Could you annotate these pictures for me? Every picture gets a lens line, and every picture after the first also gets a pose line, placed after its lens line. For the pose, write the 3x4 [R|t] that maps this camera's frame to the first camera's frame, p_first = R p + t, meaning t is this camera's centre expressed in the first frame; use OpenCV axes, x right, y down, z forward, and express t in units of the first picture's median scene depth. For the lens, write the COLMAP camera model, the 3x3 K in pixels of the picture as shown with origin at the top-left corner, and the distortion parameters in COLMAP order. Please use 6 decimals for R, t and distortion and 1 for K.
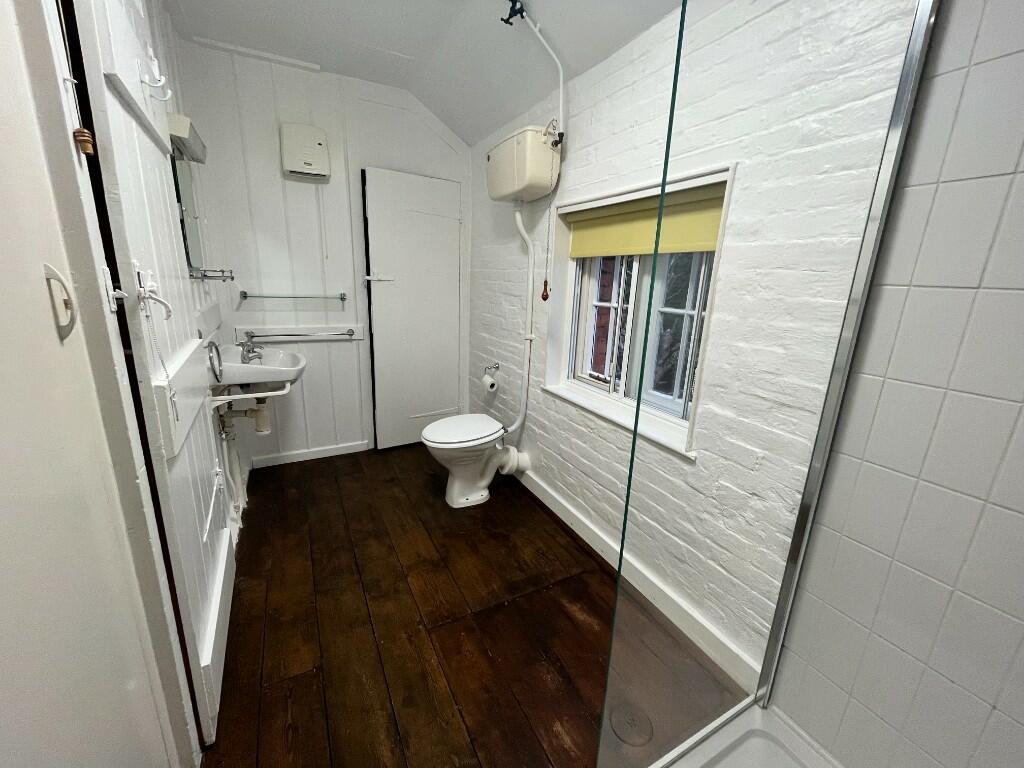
lens RADIAL K [[415.6, 0, 512.6], [0, 415.6, 383.6], [0, 0, 1]] dist [-0.000725, 0.000476]
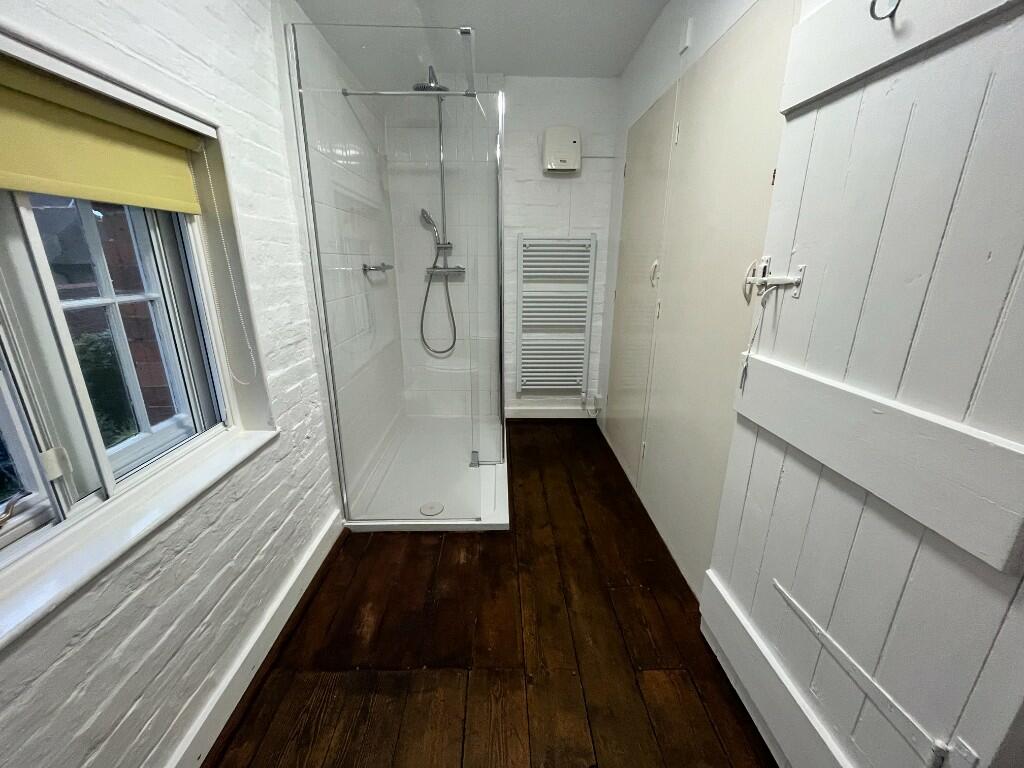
lens RADIAL K [[415.6, 0, 511.5], [0, 415.6, 386.7], [0, 0, 1]] dist [-0.000725, 0.000476]
pose [[-0.895734, -0.165951, 0.412457, -0.498574], [0.076008, 0.856904, 0.509841, -0.407466], [-0.438045, 0.488032, -0.754945, 1.553991]]
